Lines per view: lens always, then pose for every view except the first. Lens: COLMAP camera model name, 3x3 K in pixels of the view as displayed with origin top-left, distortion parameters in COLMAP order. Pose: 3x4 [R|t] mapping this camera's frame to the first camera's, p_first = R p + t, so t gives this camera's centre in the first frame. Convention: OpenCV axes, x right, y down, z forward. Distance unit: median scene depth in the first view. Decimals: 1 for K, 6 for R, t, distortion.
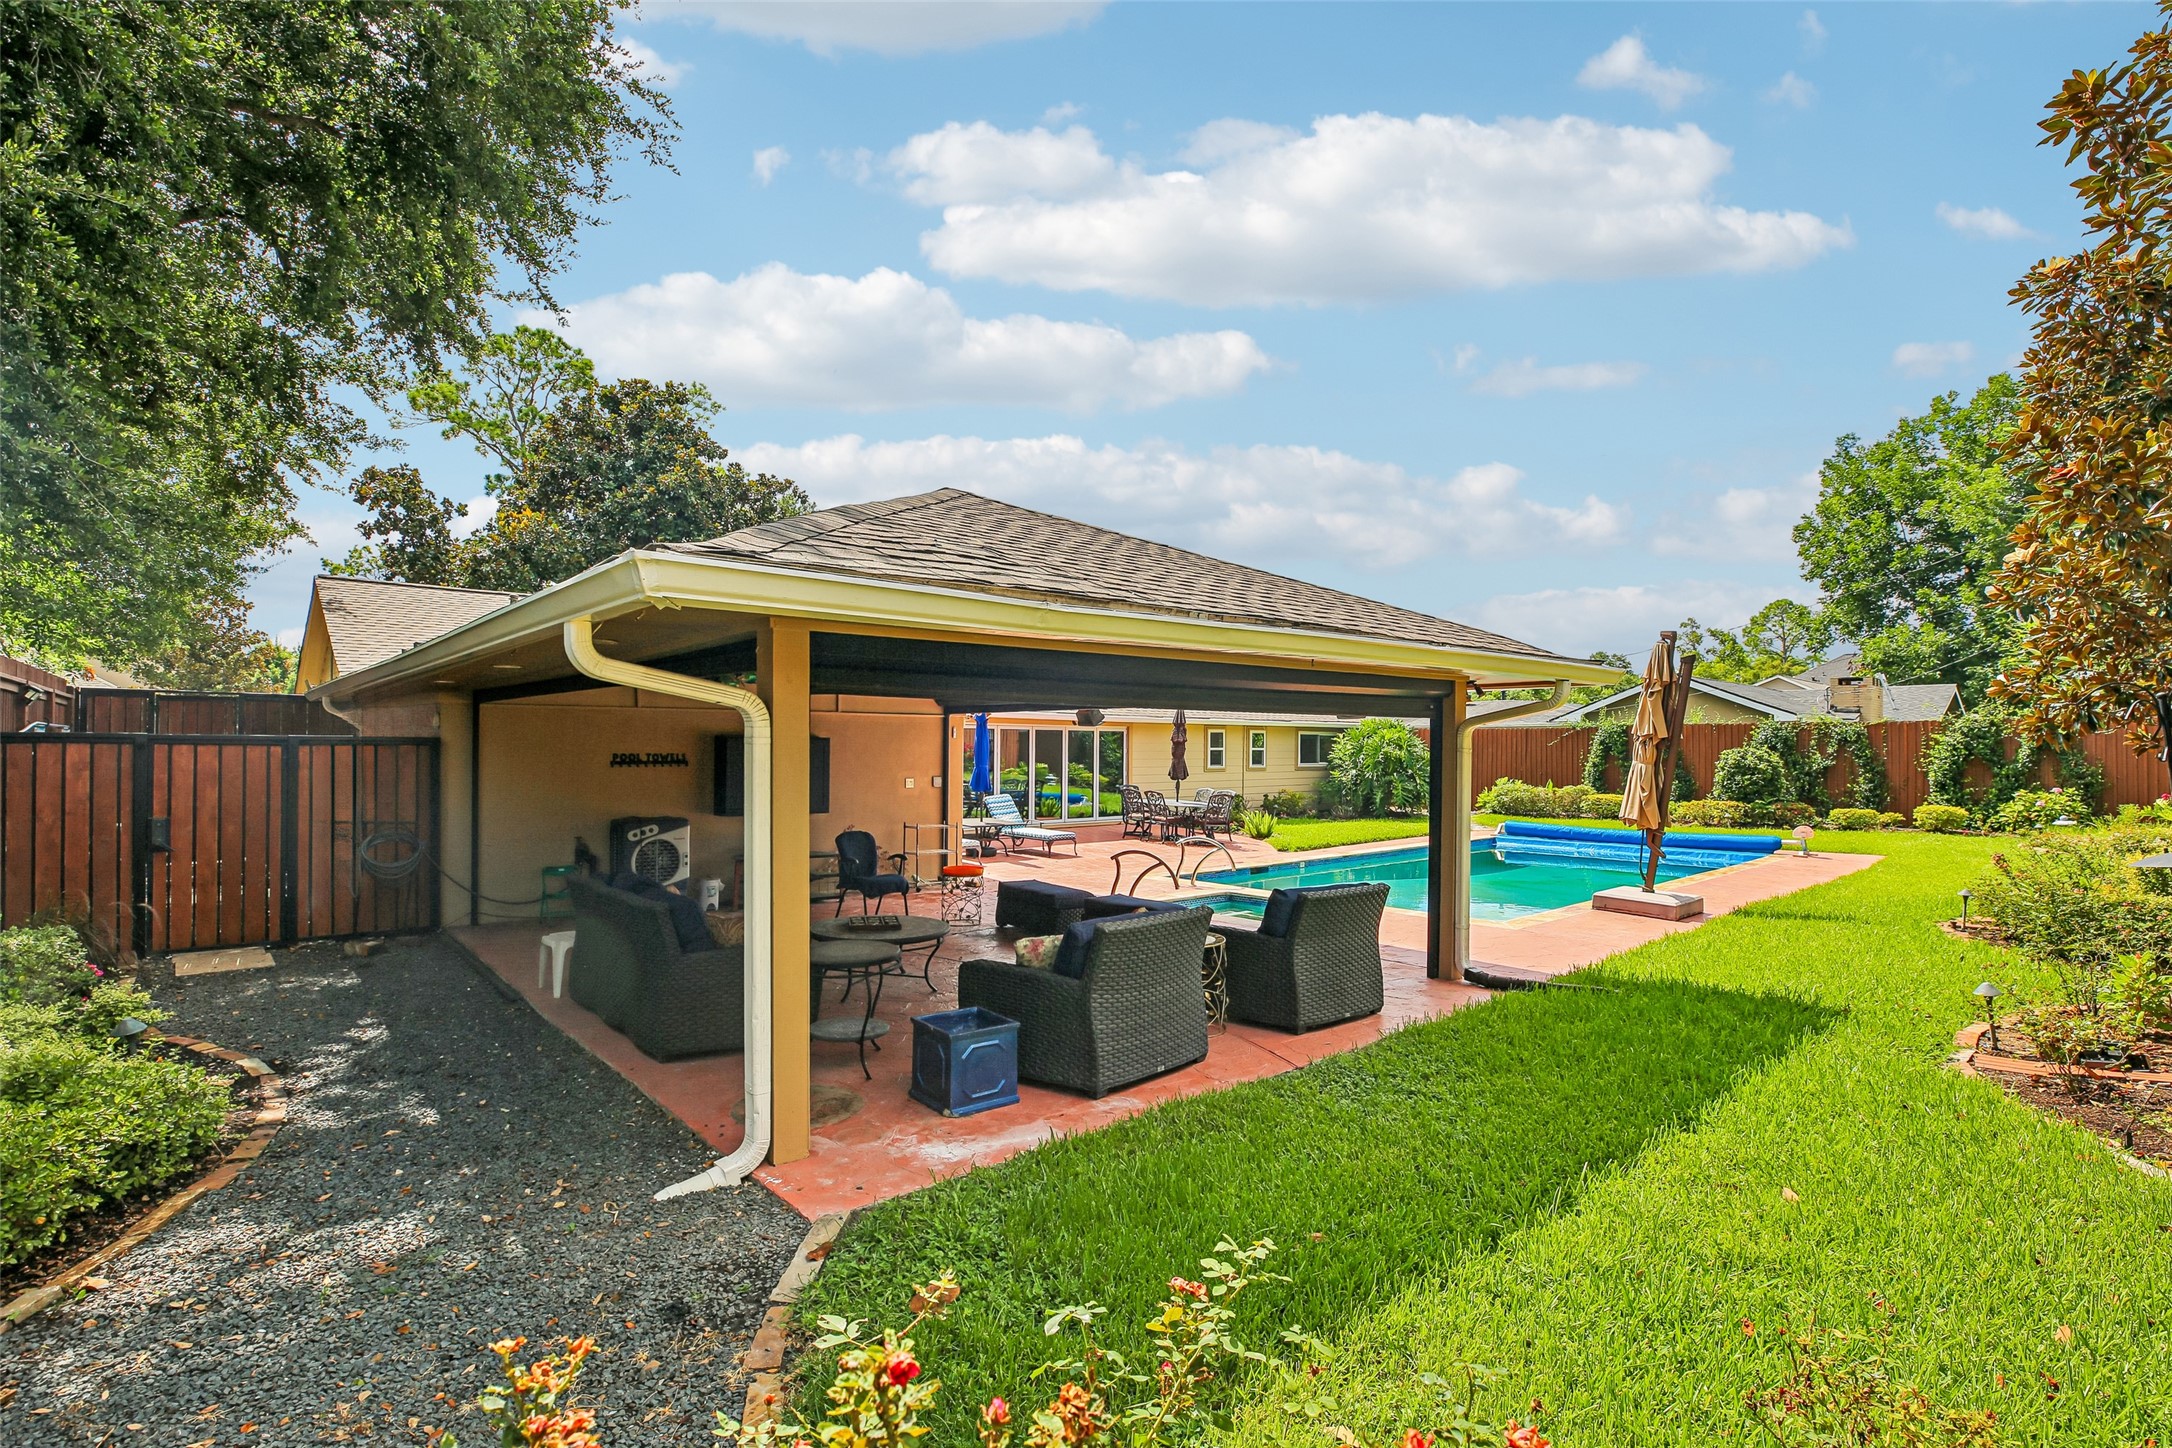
lens RADIAL K [[996.8, 0, 1086.0], [0, 996.8, 724.0], [0, 0, 1]] dist [-0.050977, 0.016442]
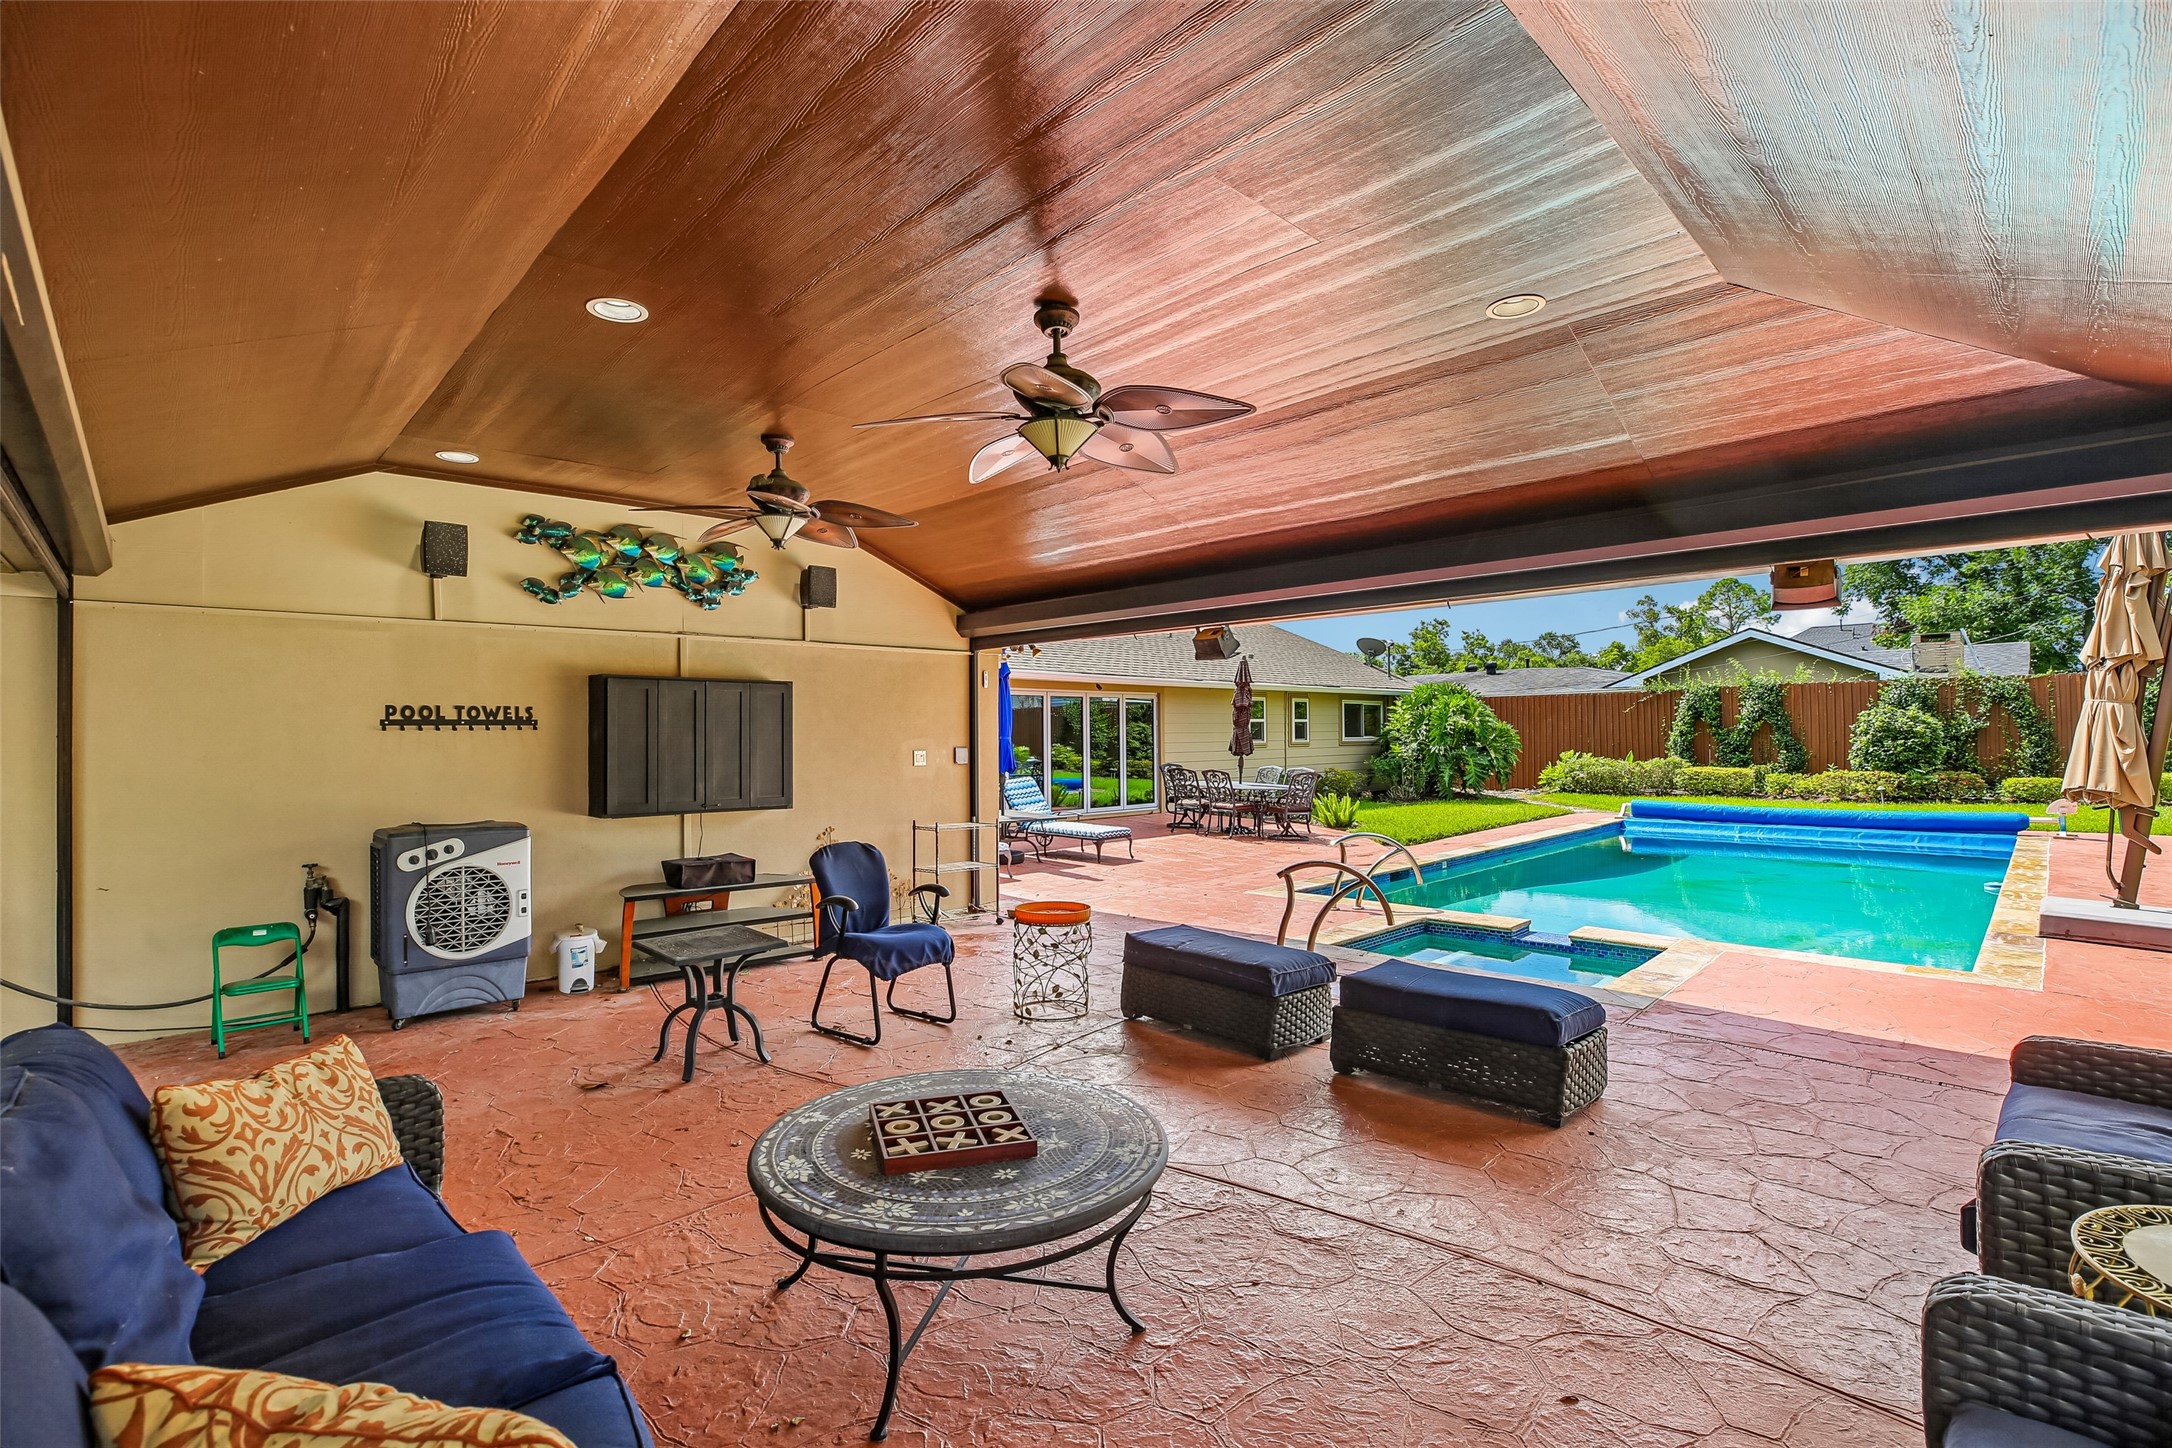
lens RADIAL K [[996.8, 0, 1086.0], [0, 996.8, 724.0], [0, 0, 1]] dist [-0.050977, 0.016442]
pose [[0.998918, -0.016123, 0.043616, -0.063919], [0.015578, 0.999796, 0.012824, 0.020234], [-0.043814, -0.012130, 0.998966, 0.235447]]
